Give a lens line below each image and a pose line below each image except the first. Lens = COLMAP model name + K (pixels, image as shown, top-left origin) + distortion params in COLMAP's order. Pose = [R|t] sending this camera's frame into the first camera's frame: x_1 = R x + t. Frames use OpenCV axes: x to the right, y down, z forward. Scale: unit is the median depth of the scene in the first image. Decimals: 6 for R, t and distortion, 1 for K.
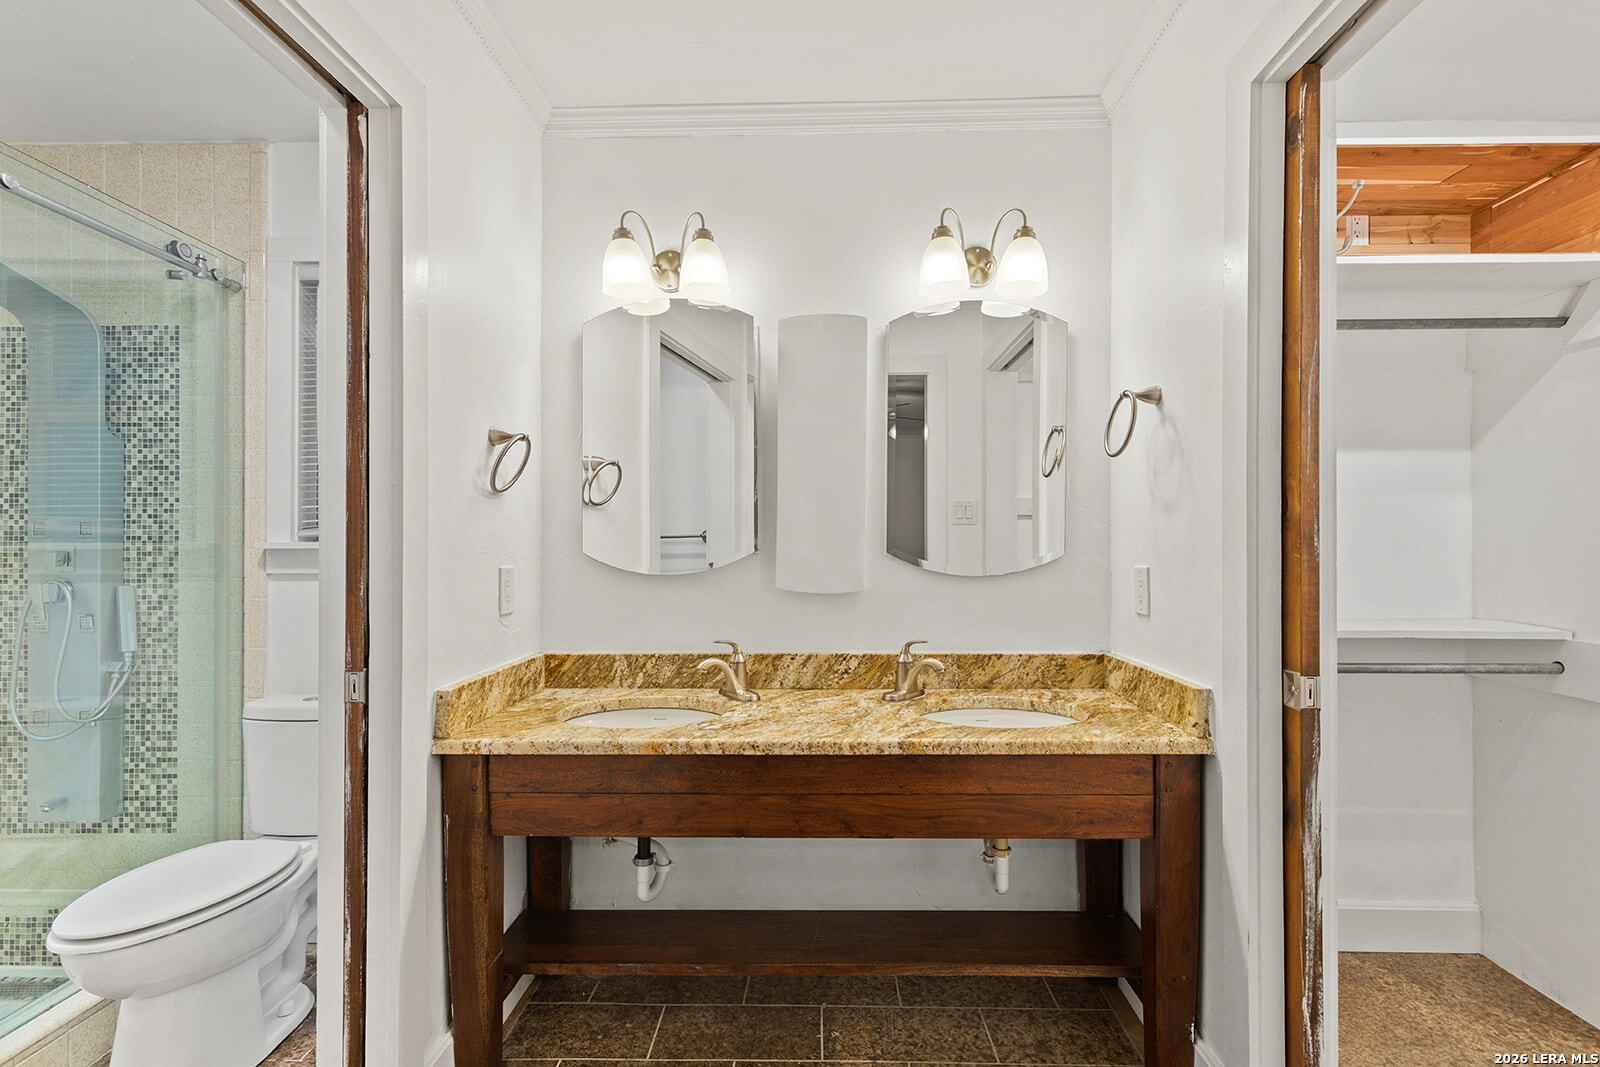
lens RADIAL K [[725.0, 0, 807.8], [0, 725.0, 551.2], [0, 0, 1]] dist [0.009941, -0.001785]
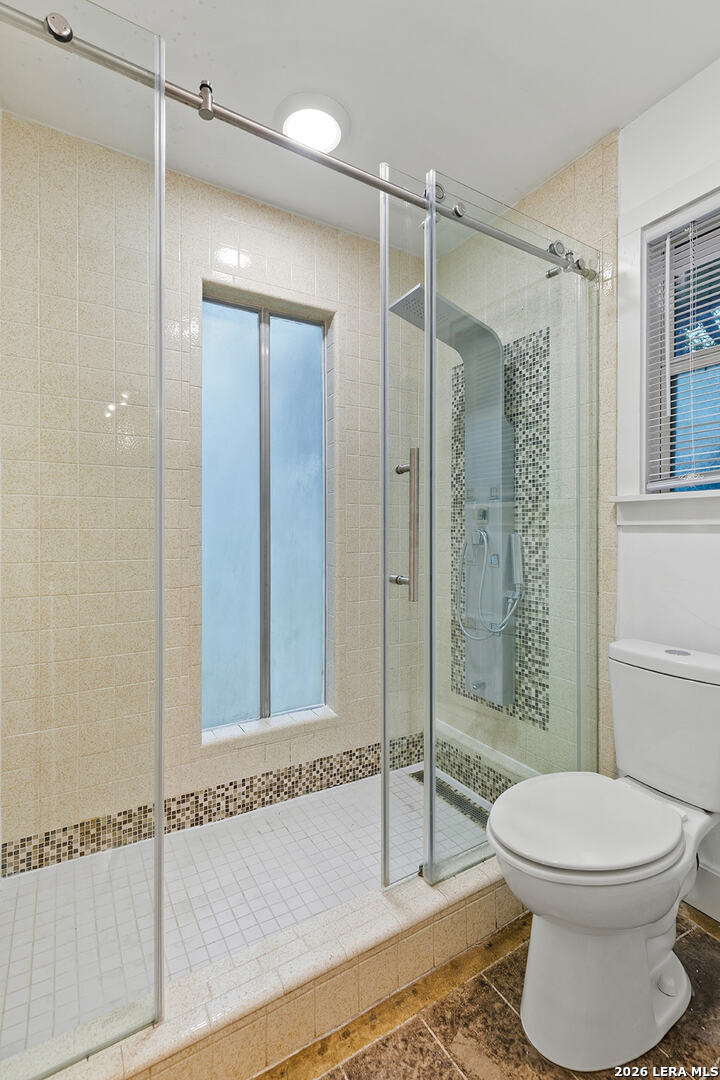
lens RADIAL K [[489.4, 0, 362.3], [0, 489.4, 538.9], [0, 0, 1]] dist [0.009941, -0.001785]
pose [[0.532670, 0.021119, -0.846059, -0.323905], [0.008140, 0.999515, 0.030074, 0.026115], [0.846284, -0.022906, 0.532240, 0.283858]]
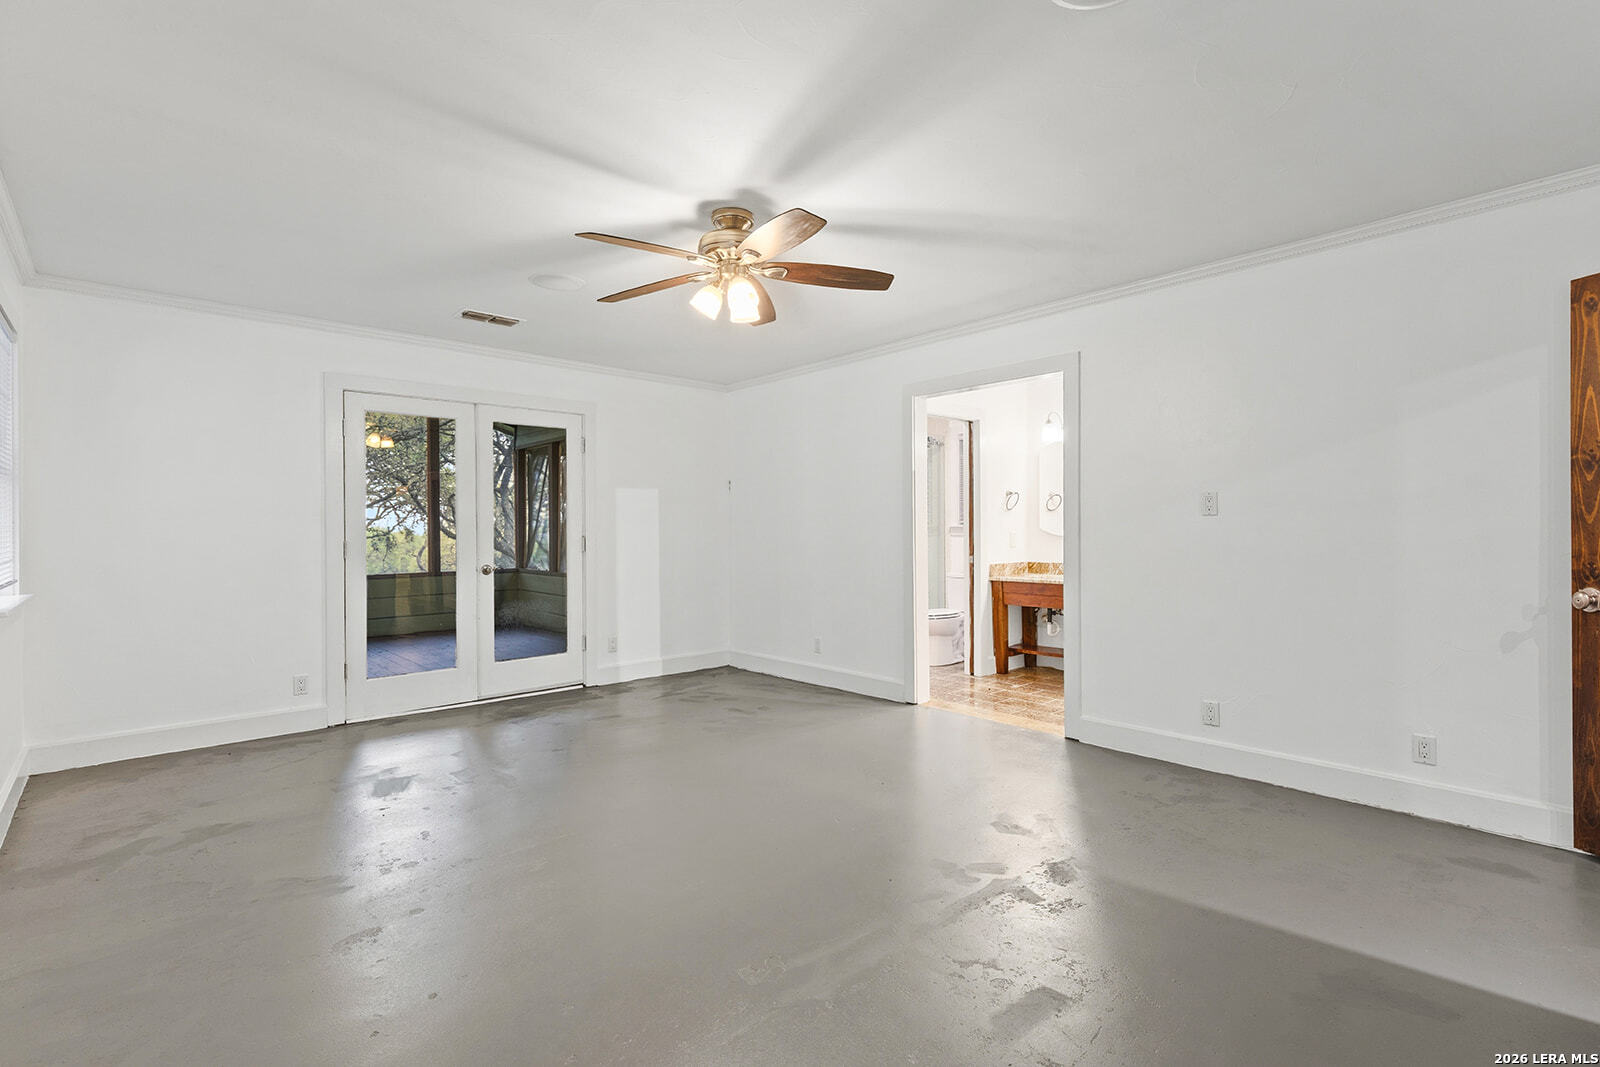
lens RADIAL K [[725.0, 0, 805.3], [0, 725.0, 528.8], [0, 0, 1]] dist [0.009941, -0.001785]
pose [[0.688126, -0.005140, -0.725573, 1.142410], [0.004400, 0.999986, -0.002911, 0.011104], [0.725578, -0.001189, 0.688139, -1.673876]]
